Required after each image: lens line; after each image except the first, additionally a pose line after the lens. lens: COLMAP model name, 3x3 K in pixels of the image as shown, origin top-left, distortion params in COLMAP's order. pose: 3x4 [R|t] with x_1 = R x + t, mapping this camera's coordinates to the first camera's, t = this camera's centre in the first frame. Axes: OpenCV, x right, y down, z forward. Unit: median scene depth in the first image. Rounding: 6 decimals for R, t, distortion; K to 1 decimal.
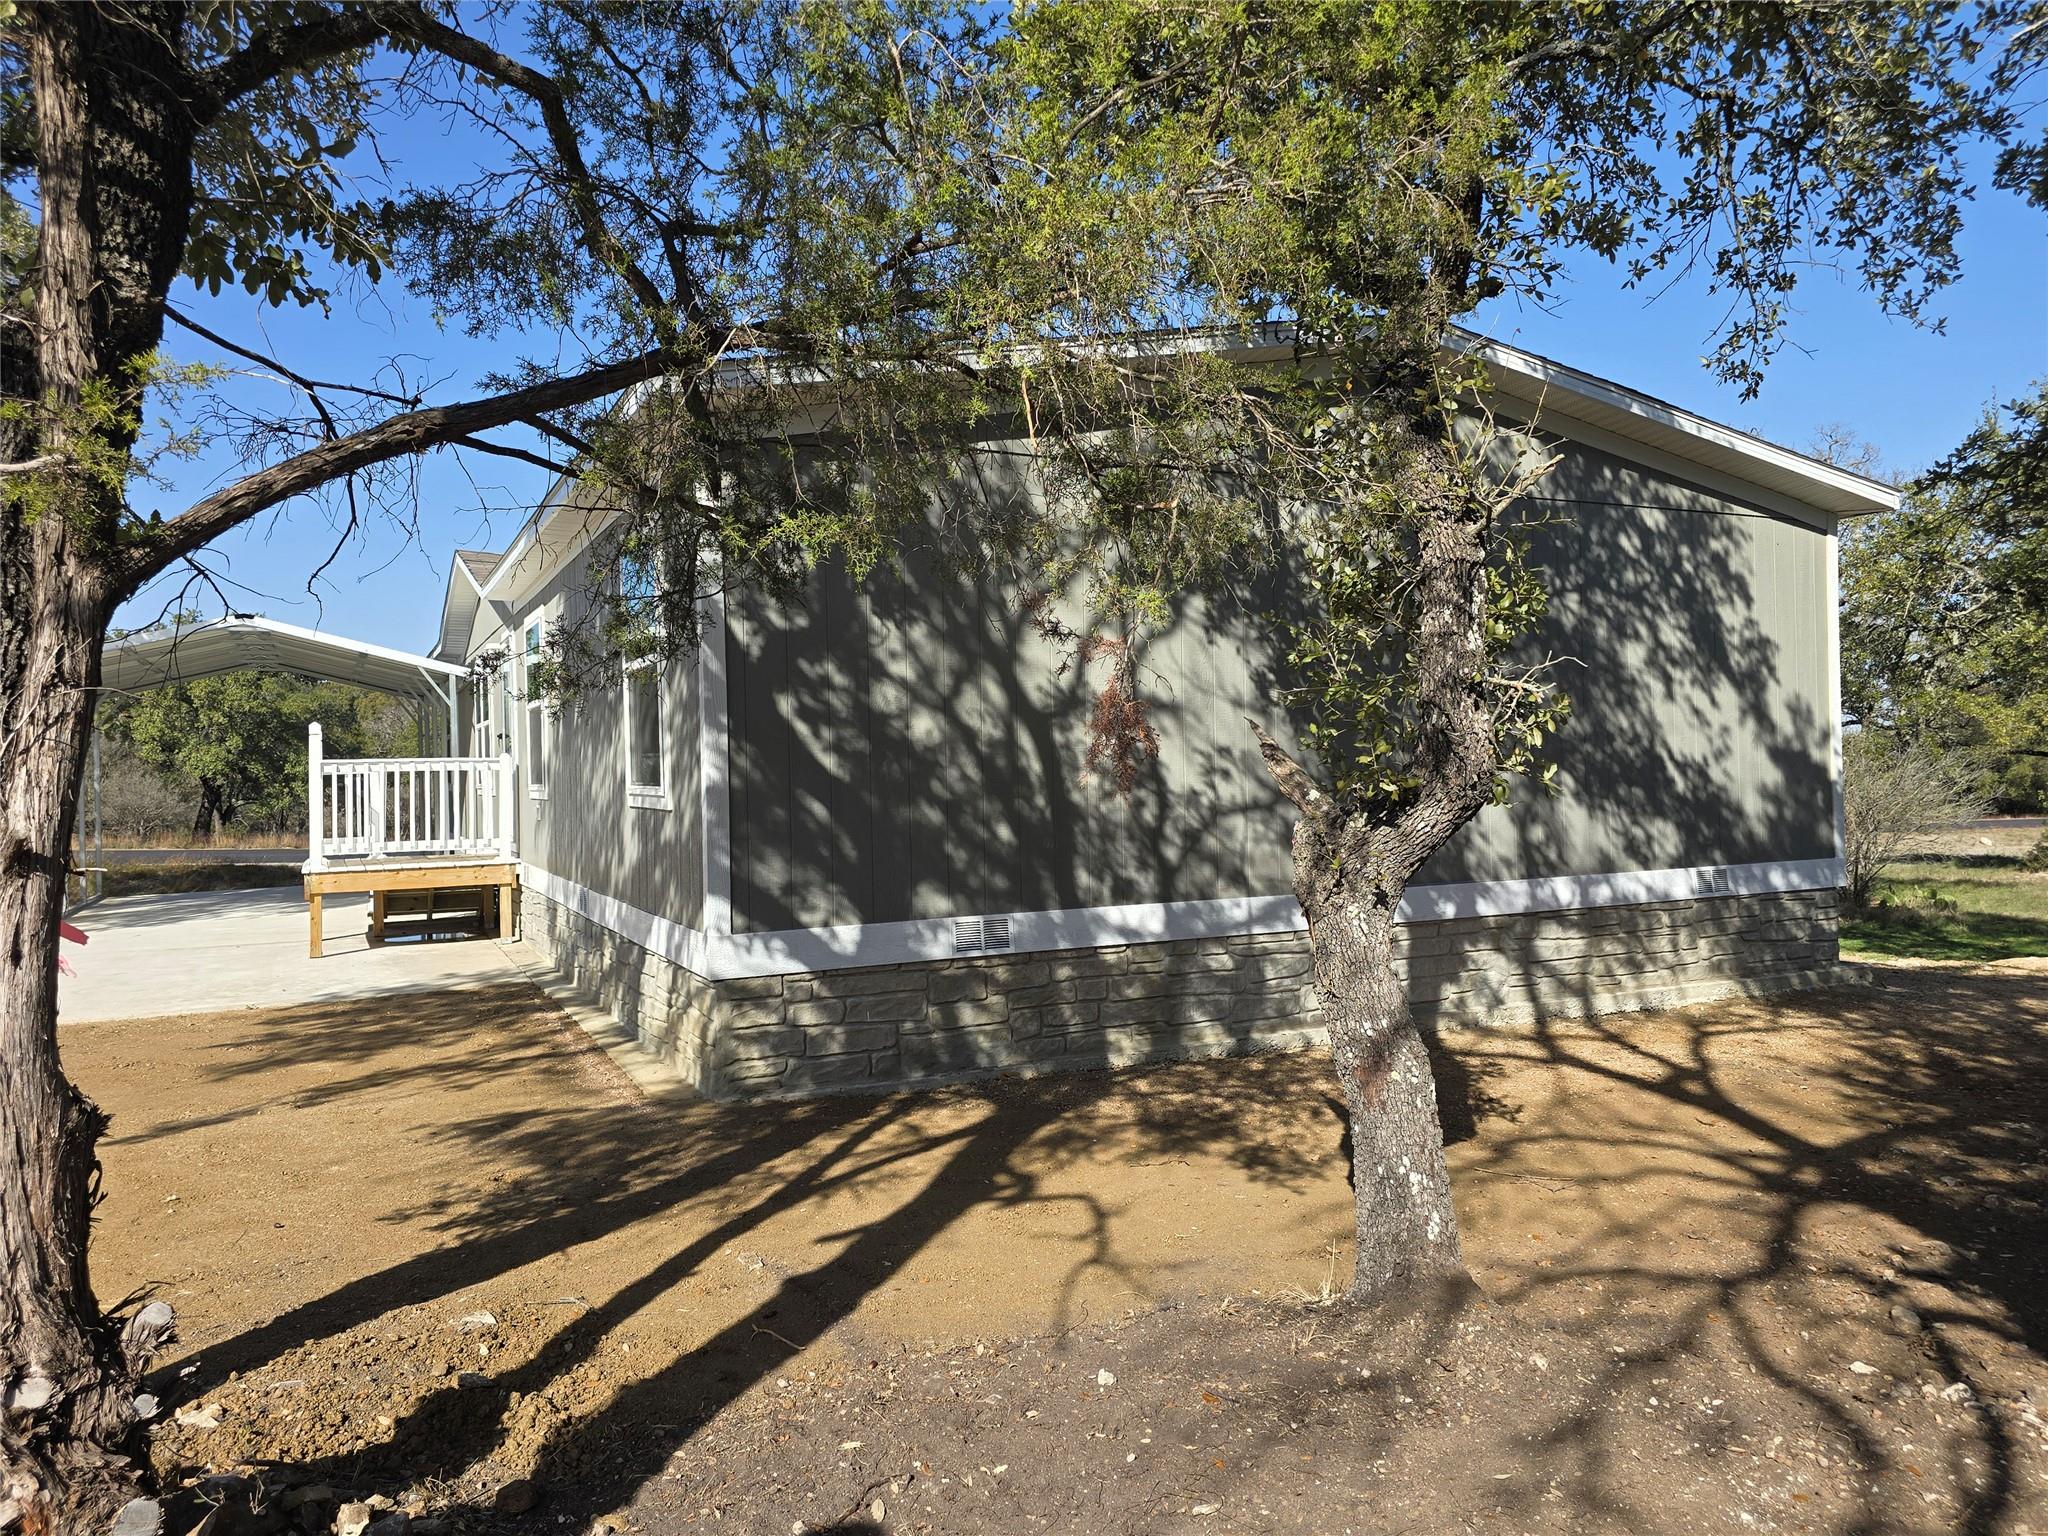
lens RADIAL K [[1357.1, 0, 1030.7], [0, 1357.1, 780.2], [0, 0, 1]] dist [0.086440, -0.095848]
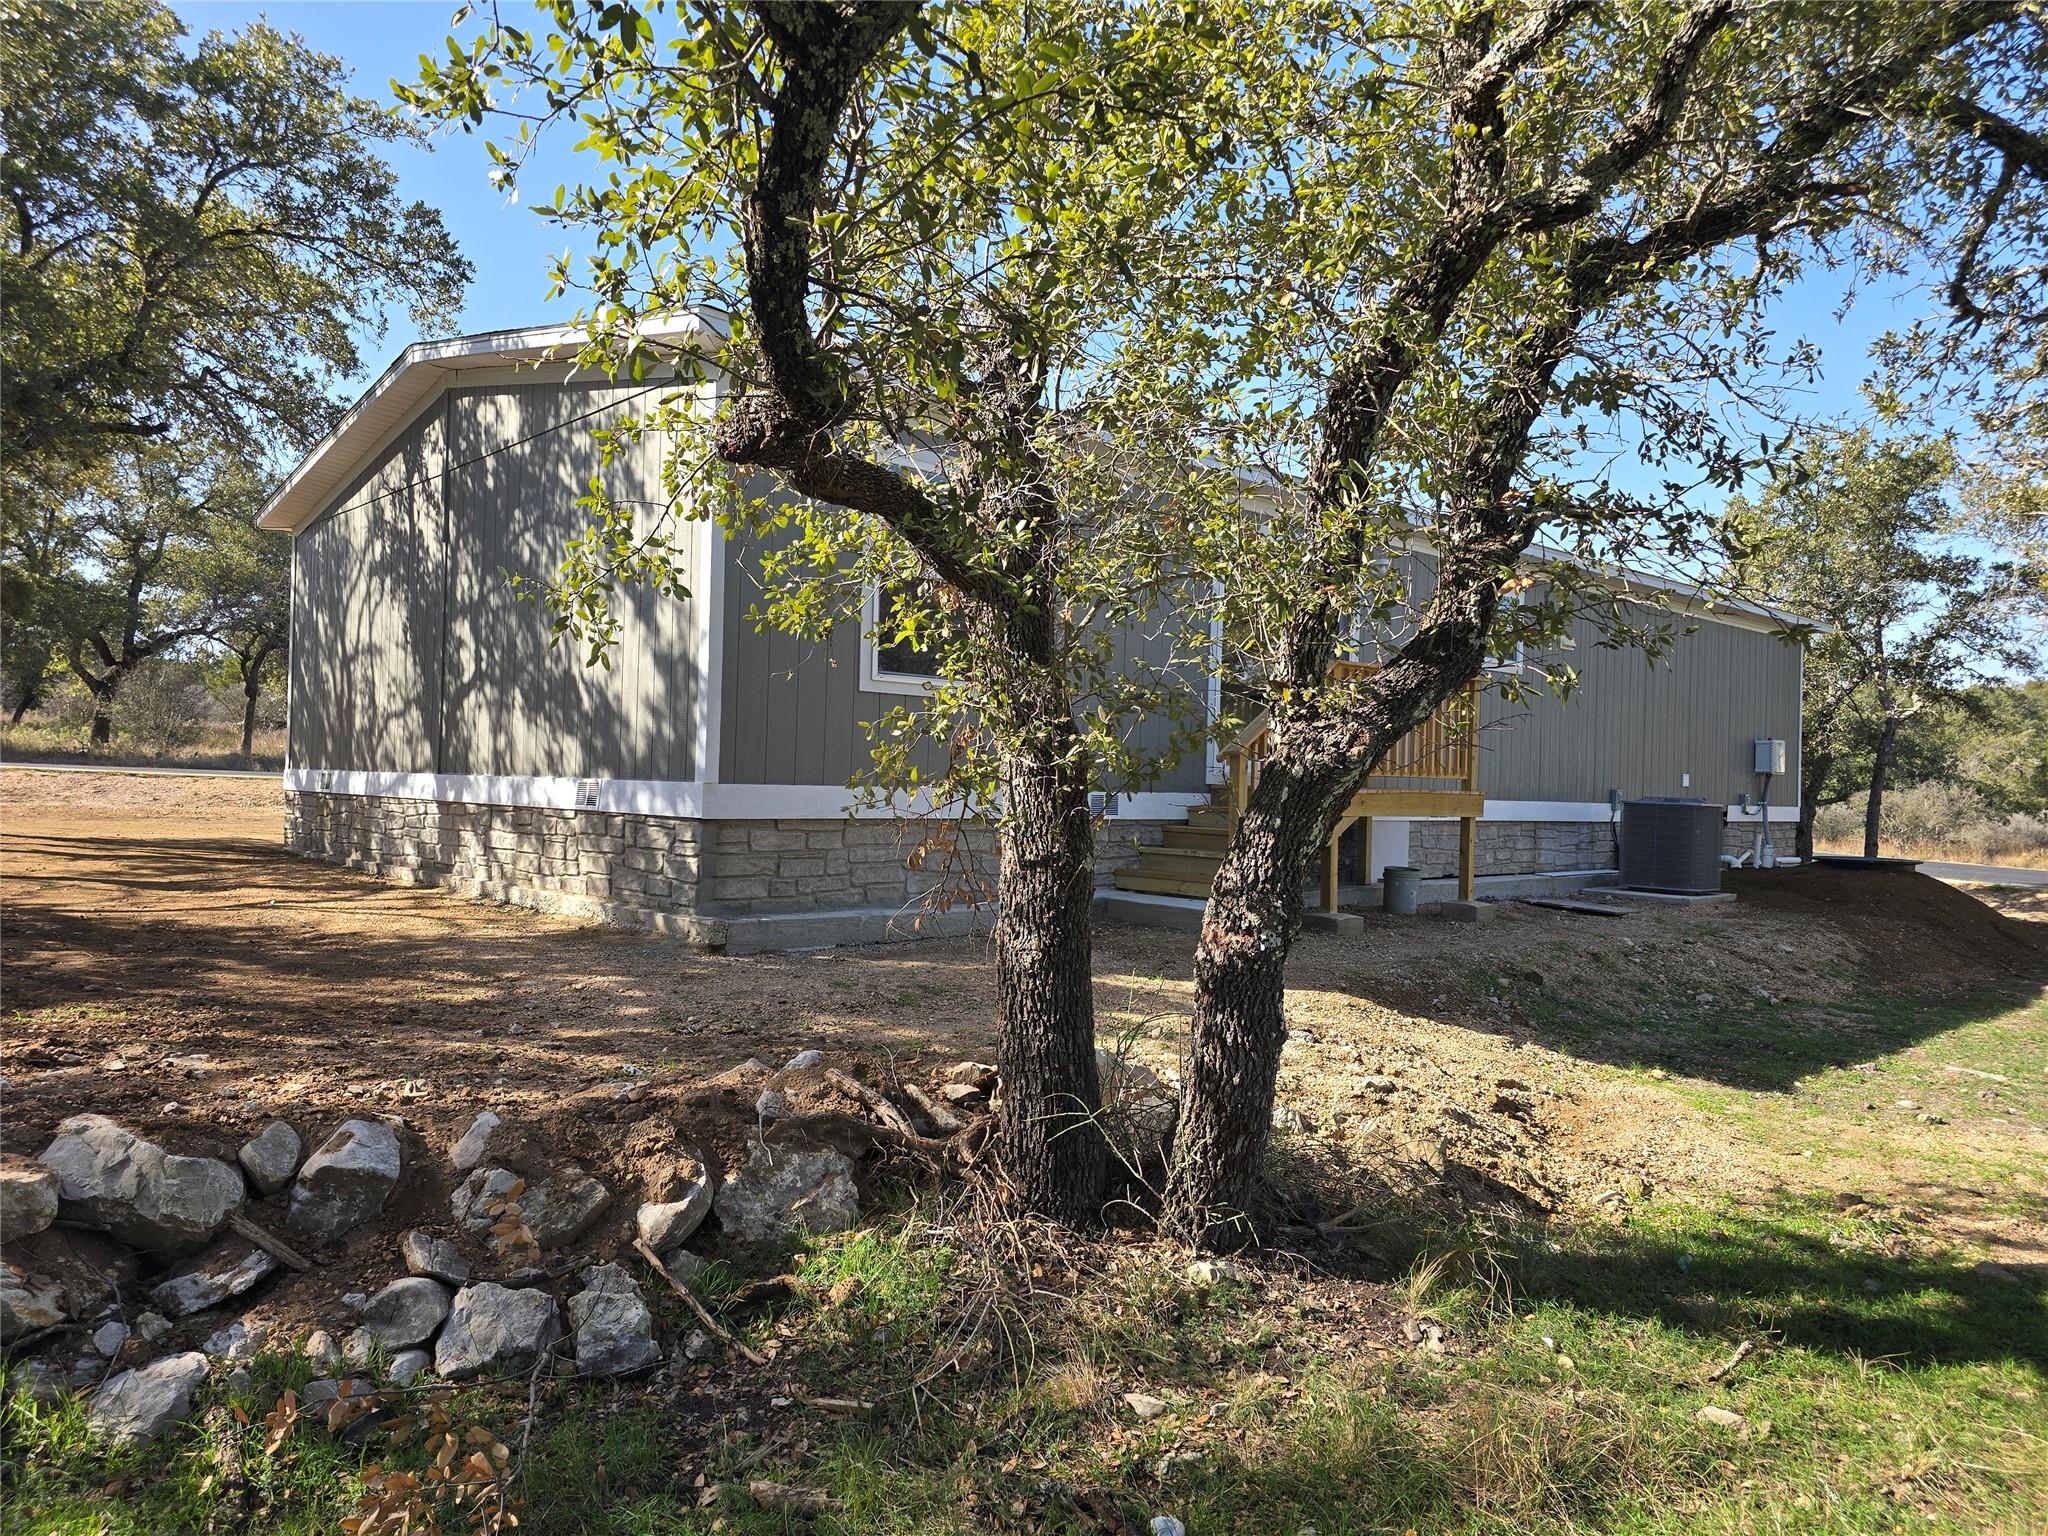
lens RADIAL K [[1357.1, 0, 1030.7], [0, 1357.1, 780.2], [0, 0, 1]] dist [0.086440, -0.095848]
pose [[0.312292, 0.020740, -0.949760, 1.629680], [-0.037733, 0.999243, 0.009414, 0.045781], [0.949236, 0.032898, 0.312838, 1.078612]]
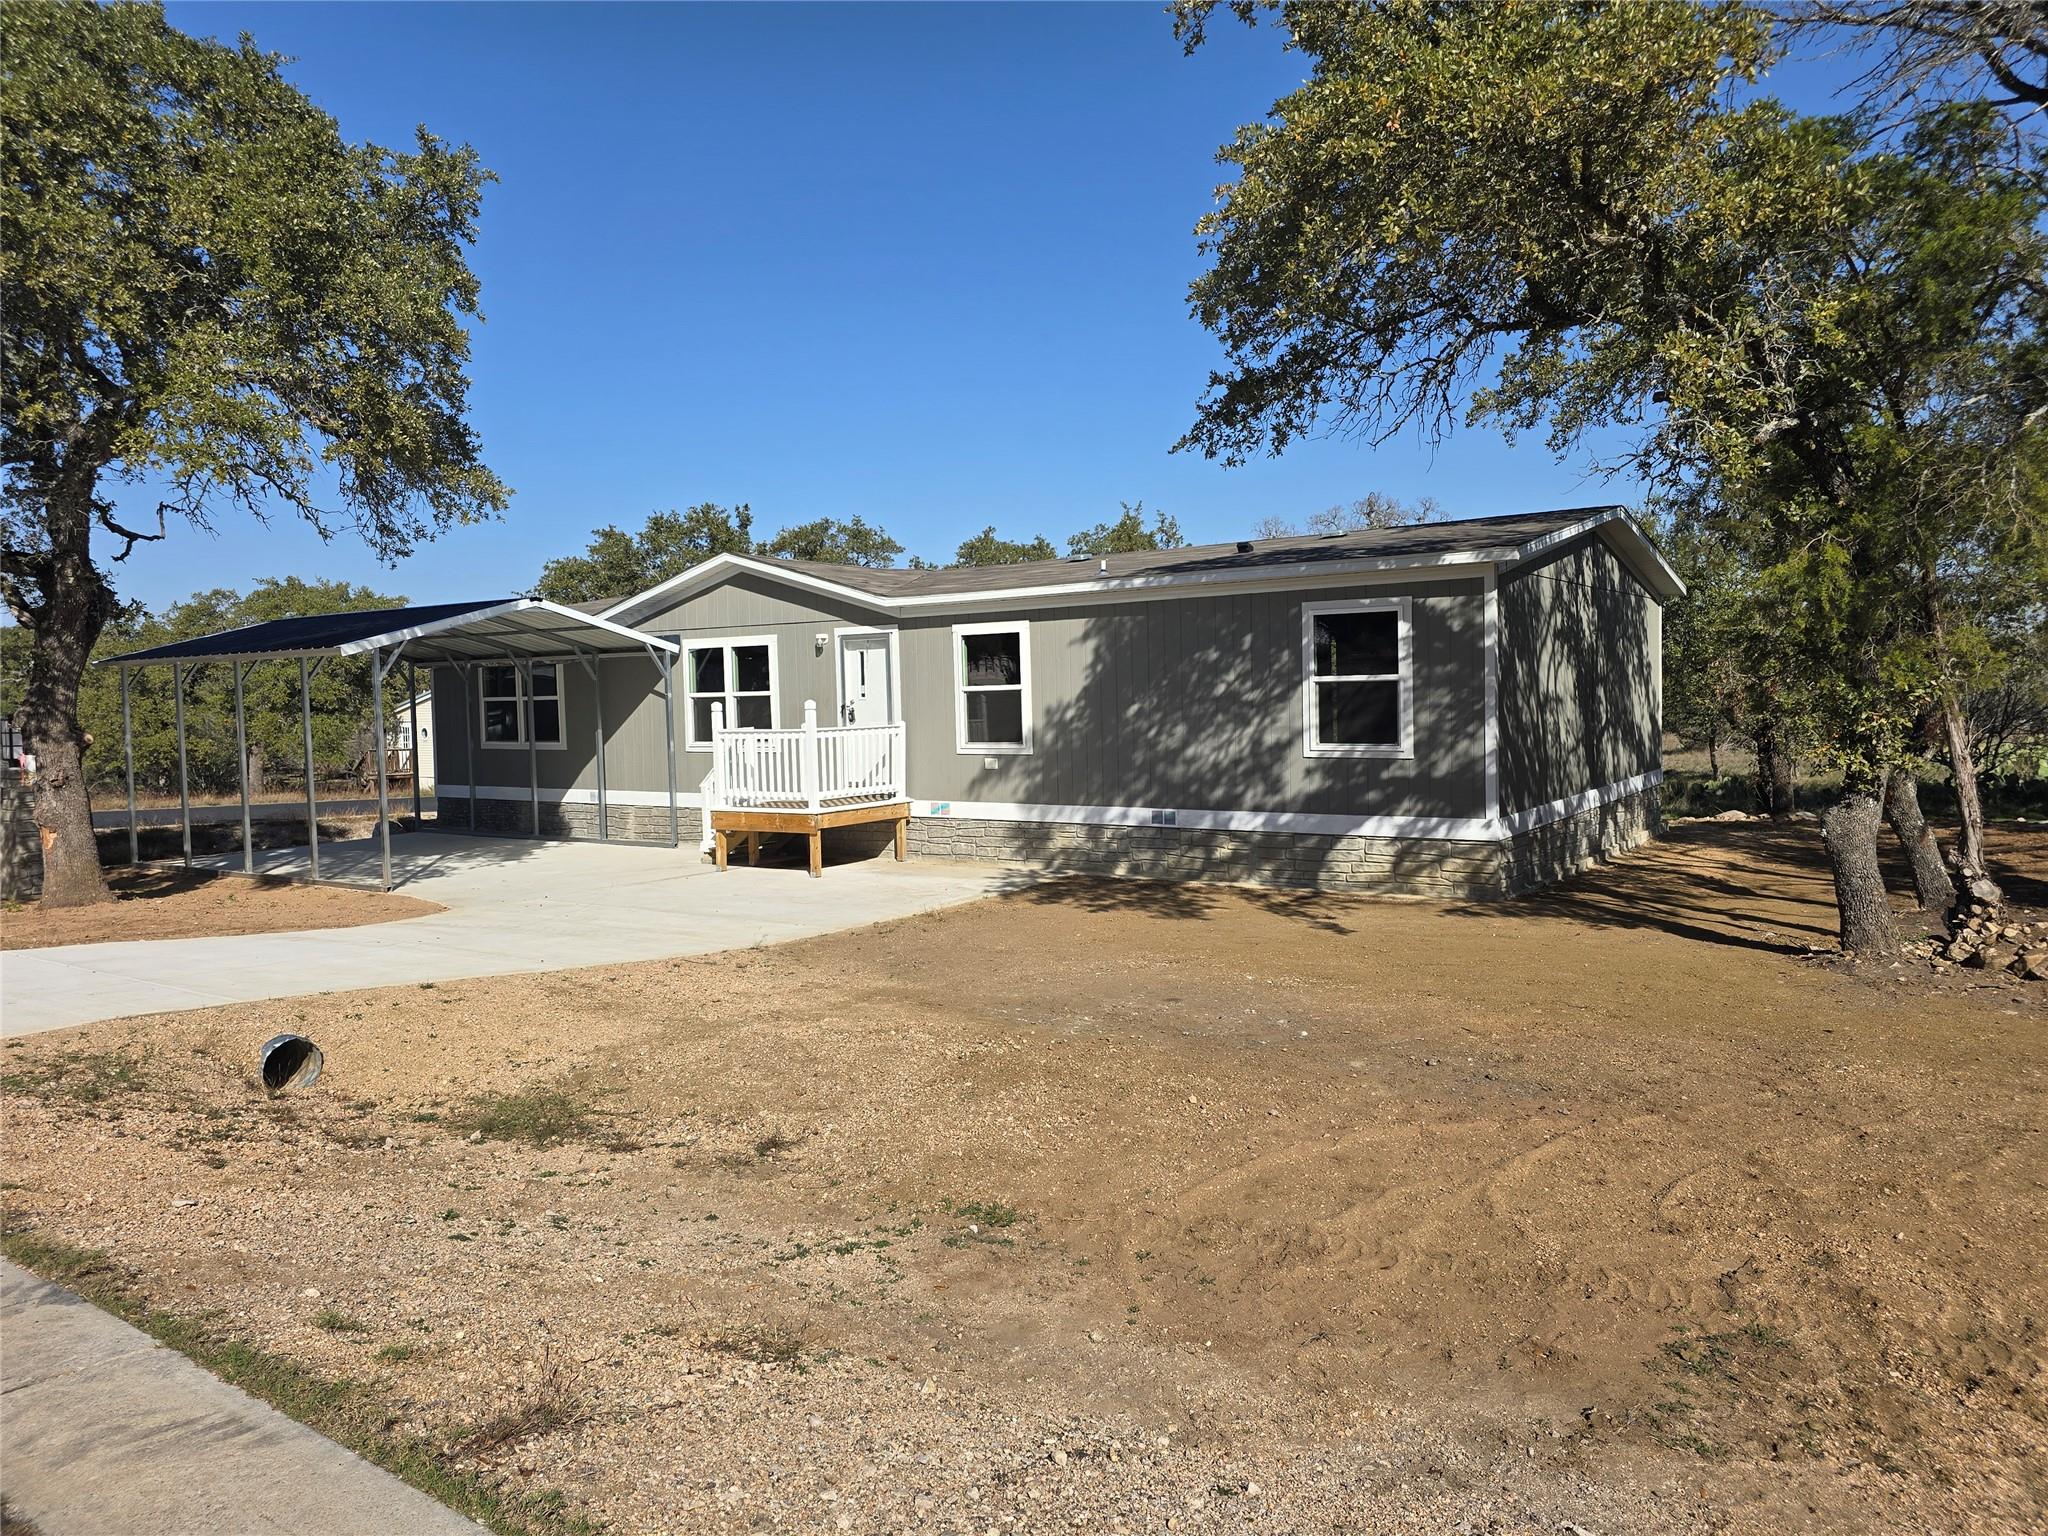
lens RADIAL K [[1365.0, 0, 1017.6], [0, 1365.0, 748.7], [0, 0, 1]] dist [0.089946, -0.083207]
pose [[0.879858, -0.020430, 0.474797, -1.344347], [0.008651, 0.999599, 0.026979, -0.039206], [-0.475157, -0.019630, 0.879682, -0.337102]]
